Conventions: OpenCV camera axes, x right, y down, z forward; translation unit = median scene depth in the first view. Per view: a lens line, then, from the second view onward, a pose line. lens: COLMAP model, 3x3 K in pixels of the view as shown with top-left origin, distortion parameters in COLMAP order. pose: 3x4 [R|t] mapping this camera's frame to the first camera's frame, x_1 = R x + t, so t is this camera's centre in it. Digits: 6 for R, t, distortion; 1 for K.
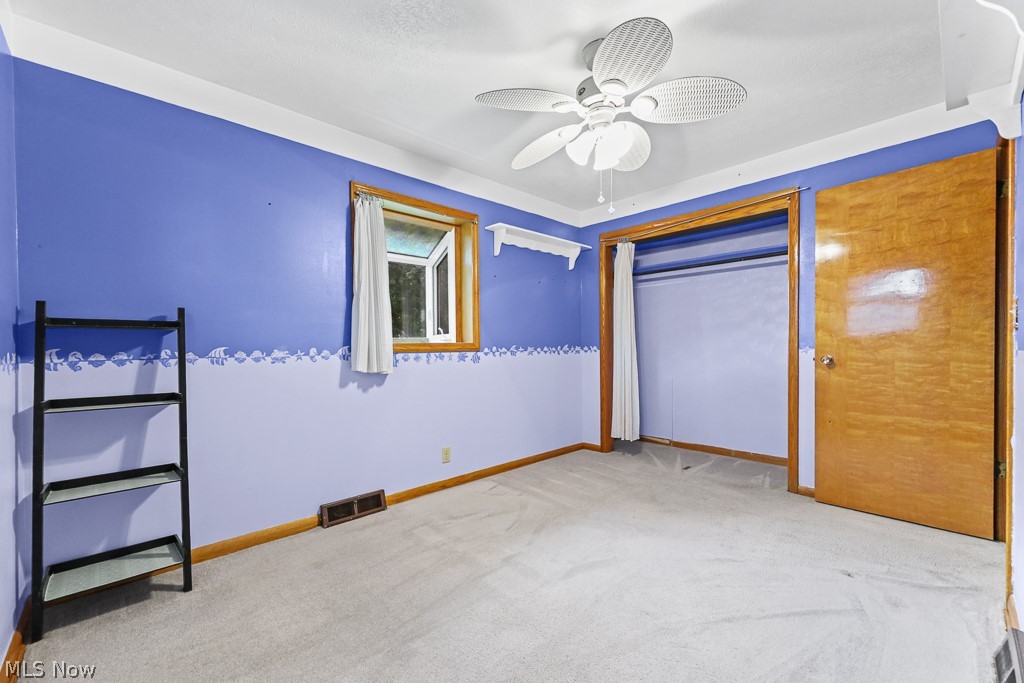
lens RADIAL K [[431.9, 0, 511.4], [0, 431.9, 349.9], [0, 0, 1]] dist [0.012902, -0.000235]
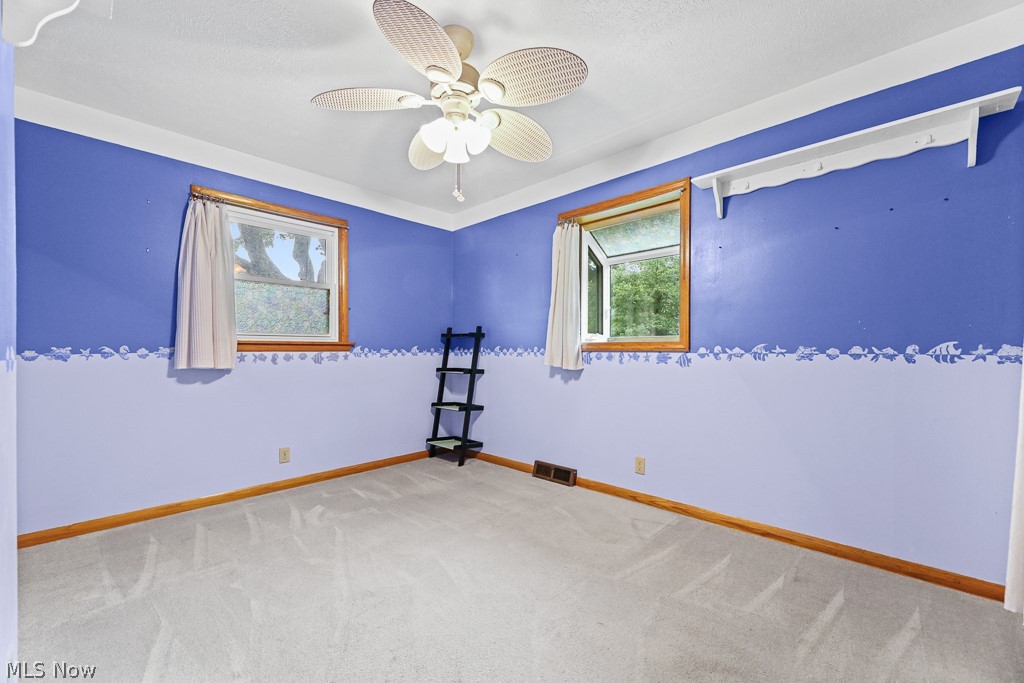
lens RADIAL K [[431.9, 0, 508.7], [0, 431.9, 344.5], [0, 0, 1]] dist [0.012902, -0.000235]
pose [[0.004891, 0.003972, -0.999980, 0.766310], [-0.001126, 0.999991, 0.003967, -0.013899], [0.999987, 0.001107, 0.004896, 0.732544]]
